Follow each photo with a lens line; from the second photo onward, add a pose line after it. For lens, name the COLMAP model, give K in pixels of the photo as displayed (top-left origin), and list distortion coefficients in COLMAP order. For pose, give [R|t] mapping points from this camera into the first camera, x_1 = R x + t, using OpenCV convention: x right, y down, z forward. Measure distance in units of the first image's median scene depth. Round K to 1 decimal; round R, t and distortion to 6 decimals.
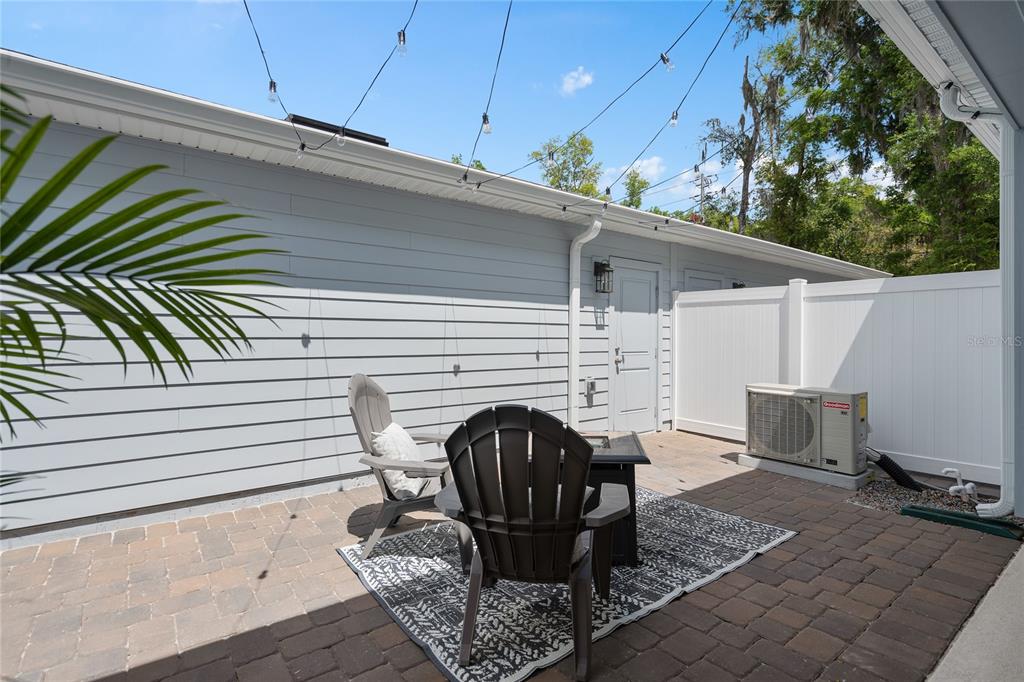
lens RADIAL K [[470.7, 0, 511.0], [0, 470.7, 336.6], [0, 0, 1]] dist [-0.004493, -0.000620]
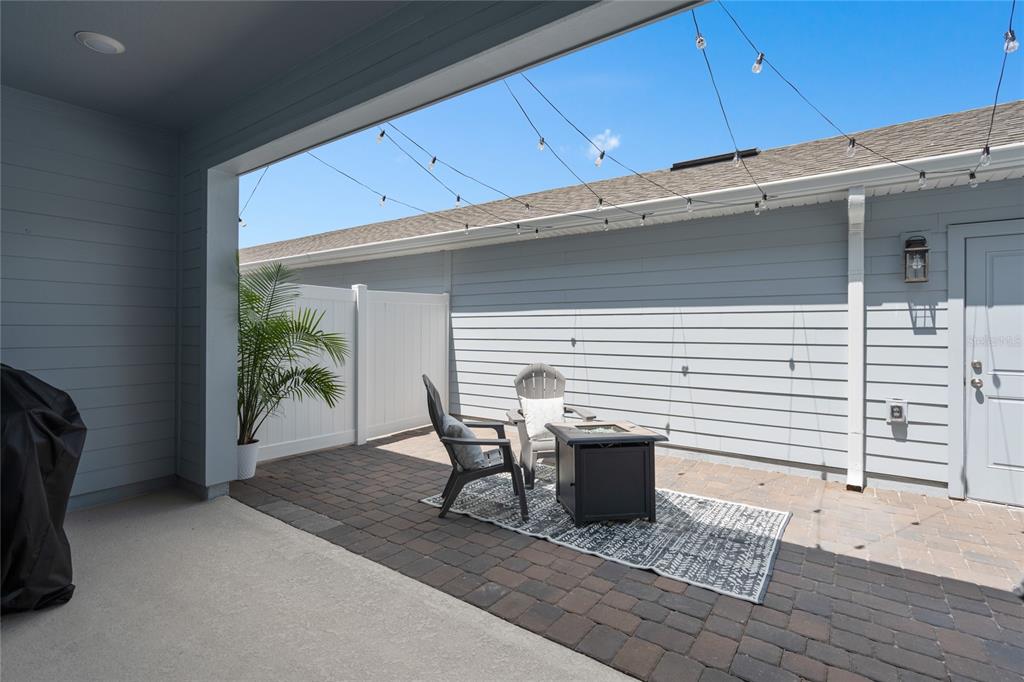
lens RADIAL K [[463.0, 0, 511.2], [0, 463.0, 334.8], [0, 0, 1]] dist [-0.000911, 0.000798]
pose [[0.331275, 0.006637, -0.943511, 0.806510], [-0.002055, 0.999978, 0.006313, -0.021993], [0.943532, -0.000152, 0.331281, 0.241432]]
